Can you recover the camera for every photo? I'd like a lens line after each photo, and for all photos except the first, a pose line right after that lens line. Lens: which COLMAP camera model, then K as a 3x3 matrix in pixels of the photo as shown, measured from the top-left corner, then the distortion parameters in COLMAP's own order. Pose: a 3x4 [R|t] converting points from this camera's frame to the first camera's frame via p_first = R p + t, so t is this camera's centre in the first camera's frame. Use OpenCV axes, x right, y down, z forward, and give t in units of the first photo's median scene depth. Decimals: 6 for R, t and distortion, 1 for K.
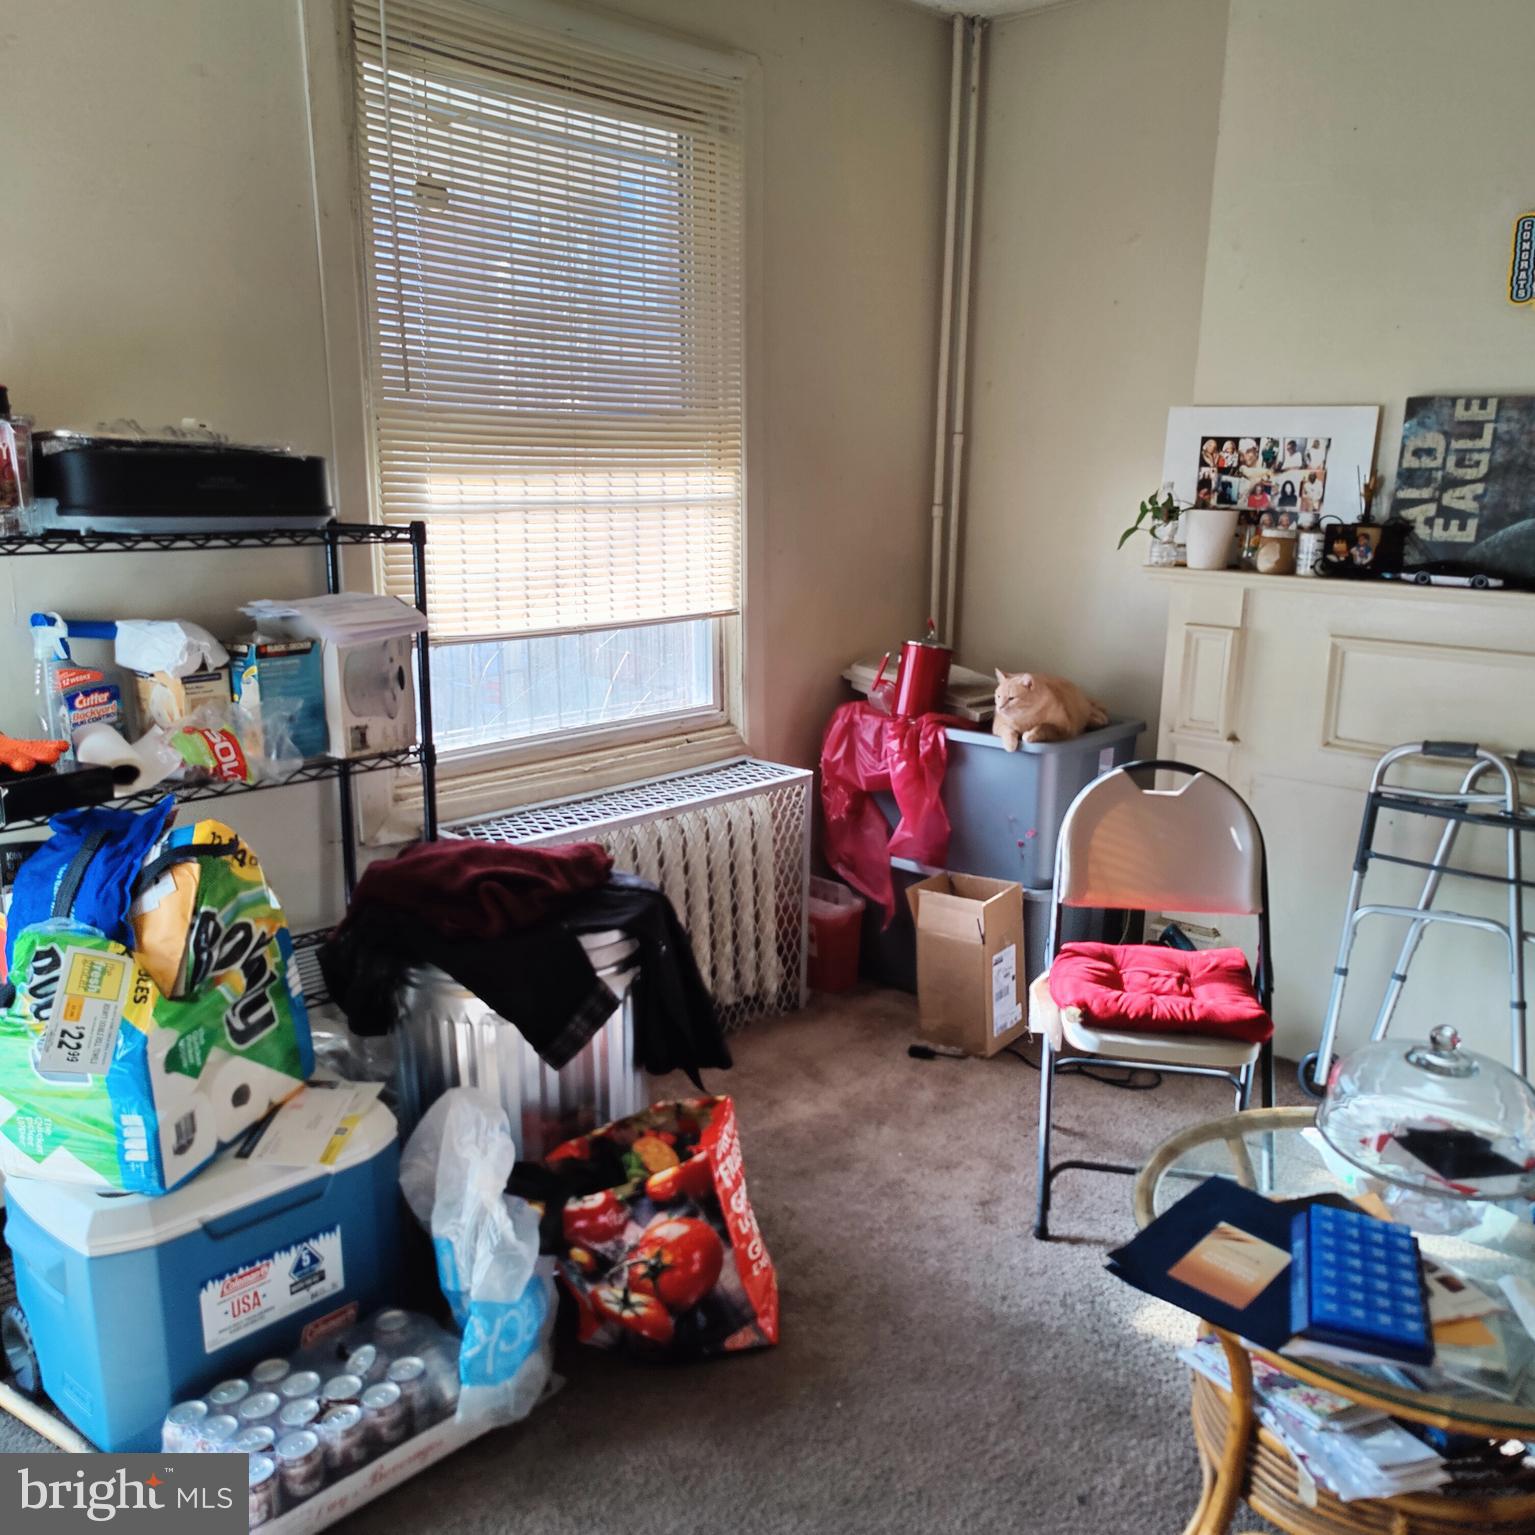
lens RADIAL K [[1404.8, 0, 767.5], [0, 1404.8, 767.5], [0, 0, 1]] dist [0.057652, -0.021000]
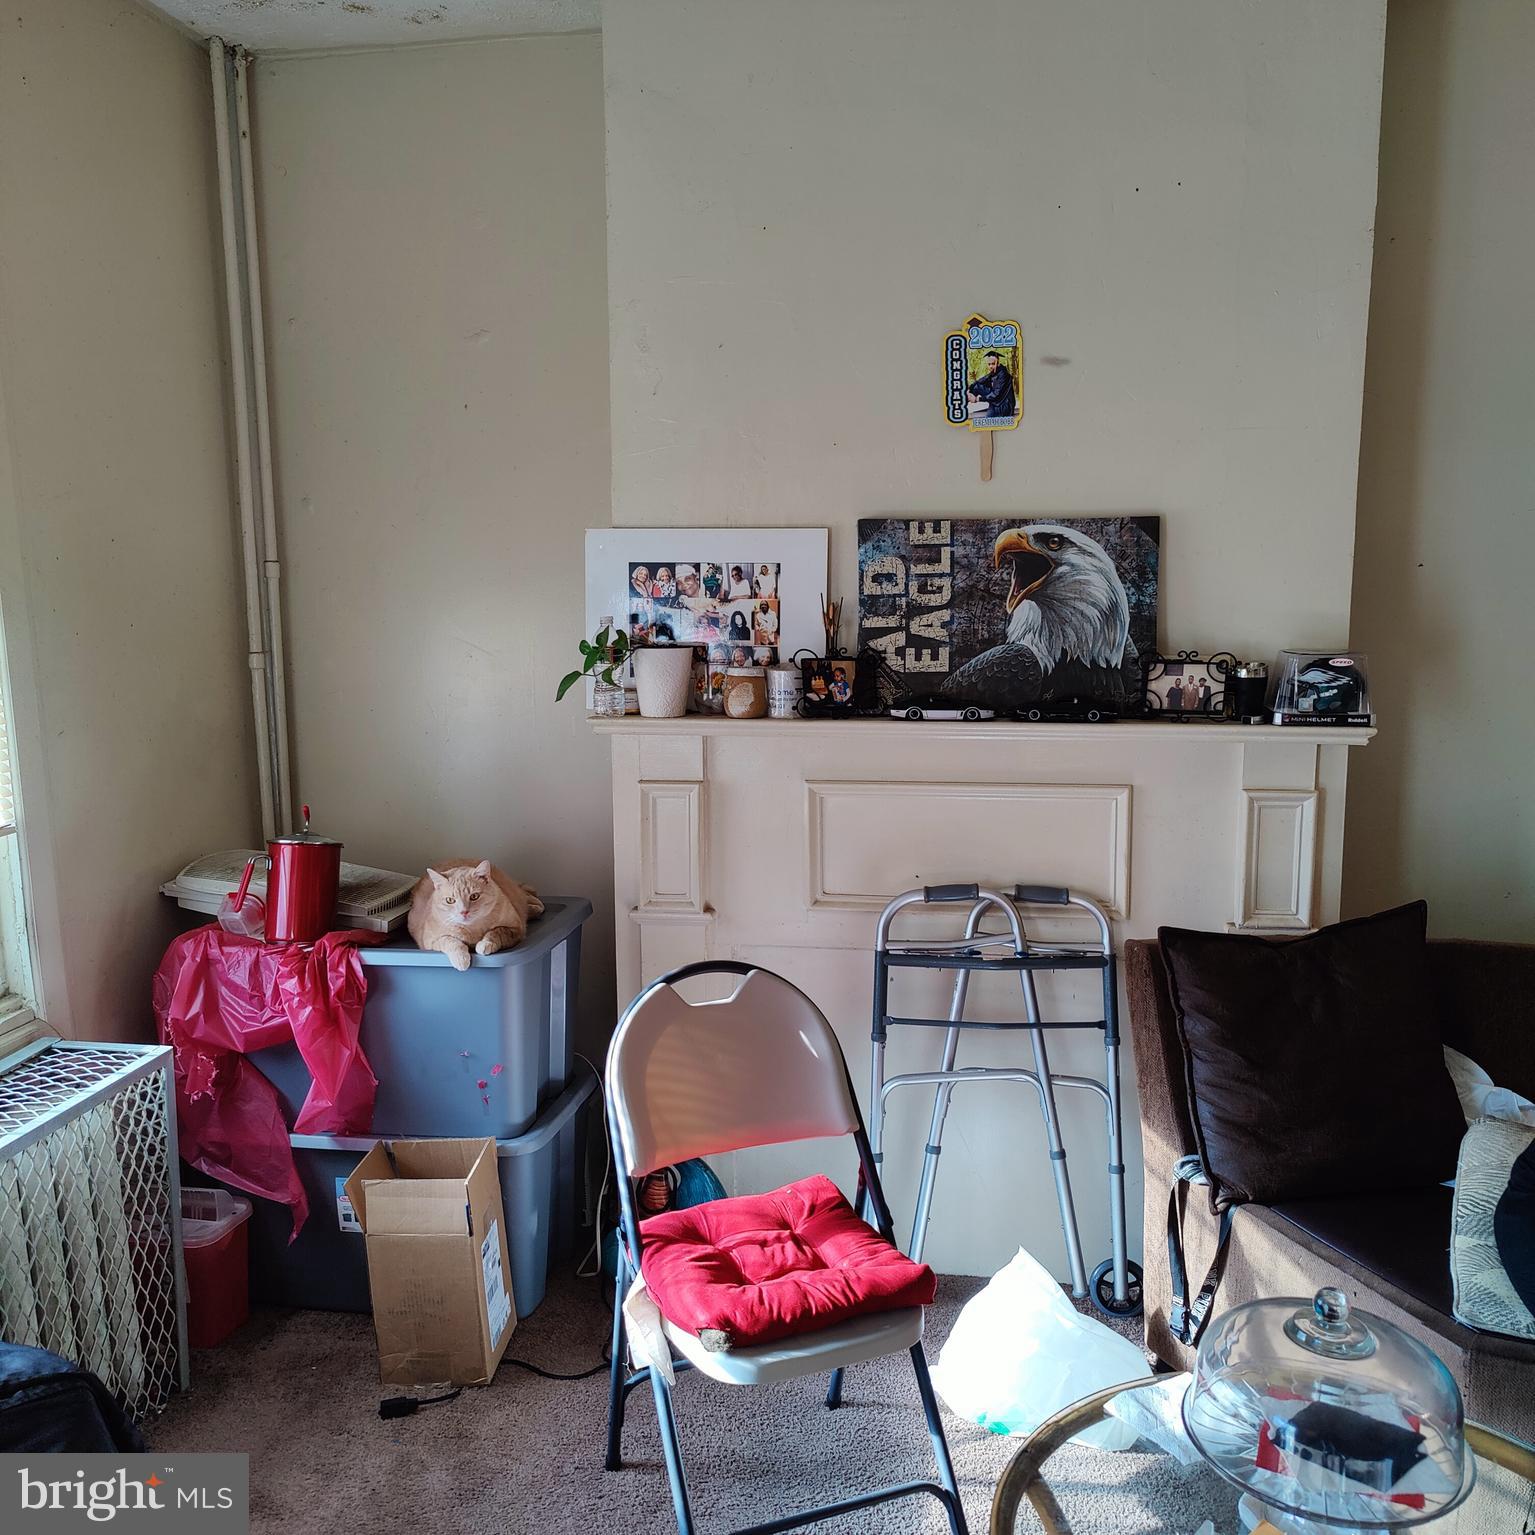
lens RADIAL K [[1414.5, 0, 780.2], [0, 1414.5, 778.9], [0, 0, 1]] dist [0.021226, 0.004124]
pose [[0.823010, -0.102120, 0.558771, -0.110115], [0.144192, 0.989044, -0.031624, -0.068384], [-0.549420, 0.106597, 0.828719, 0.271759]]
